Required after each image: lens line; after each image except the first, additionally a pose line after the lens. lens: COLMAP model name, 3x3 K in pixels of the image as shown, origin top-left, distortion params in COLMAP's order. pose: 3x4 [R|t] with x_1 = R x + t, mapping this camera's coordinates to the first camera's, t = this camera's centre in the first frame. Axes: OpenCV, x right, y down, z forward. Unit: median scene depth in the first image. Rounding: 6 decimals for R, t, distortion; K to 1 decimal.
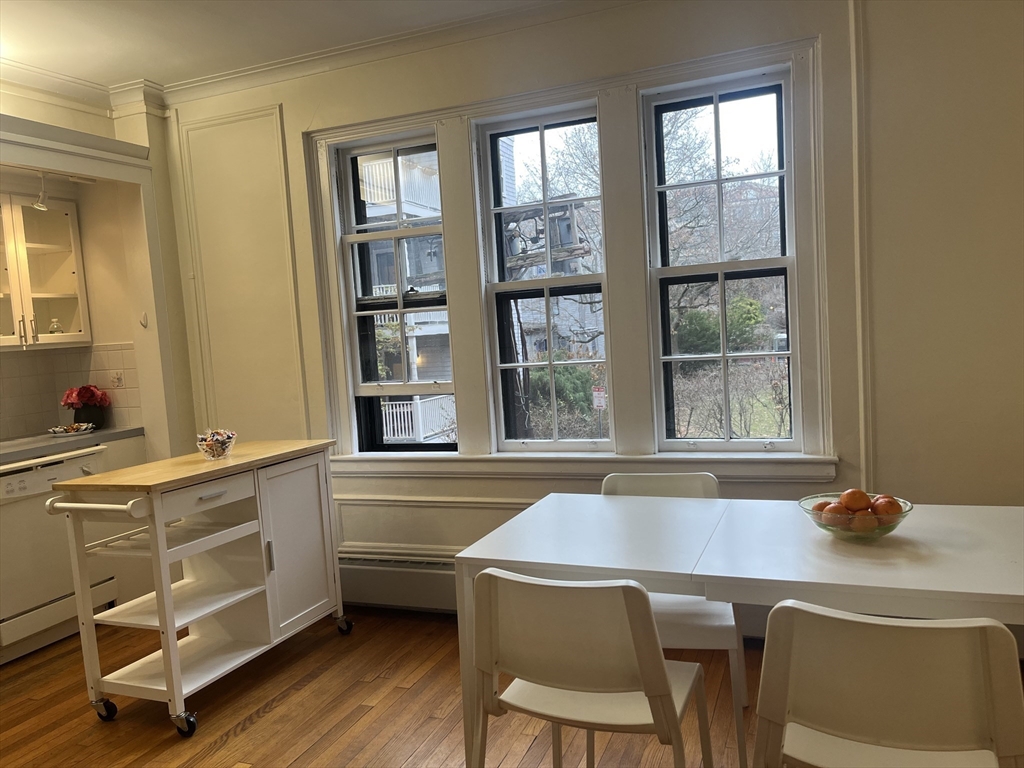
lens RADIAL K [[751.2, 0, 512.0], [0, 751.2, 384.0], [0, 0, 1]] dist [0.063256, -0.092226]
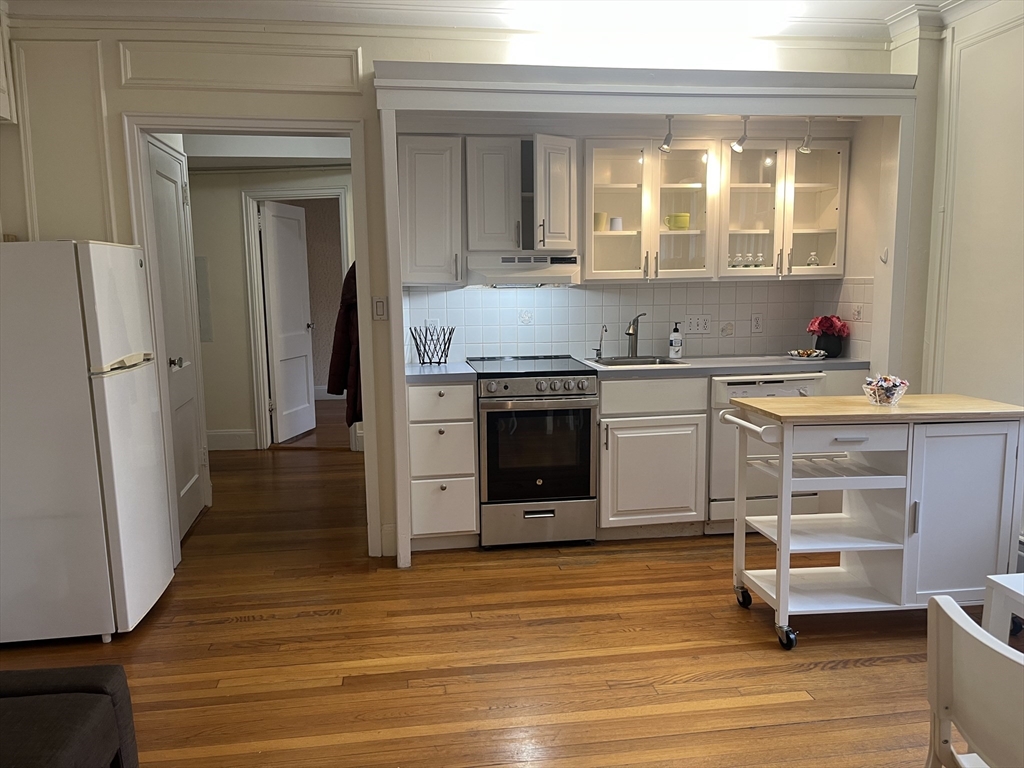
lens RADIAL K [[751.2, 0, 512.0], [0, 751.2, 384.0], [0, 0, 1]] dist [0.063256, -0.092226]
pose [[0.518327, 0.169869, -0.838142, 0.177632], [-0.087298, 0.985464, 0.145740, -0.028636], [0.850715, -0.002372, 0.525622, 0.076700]]
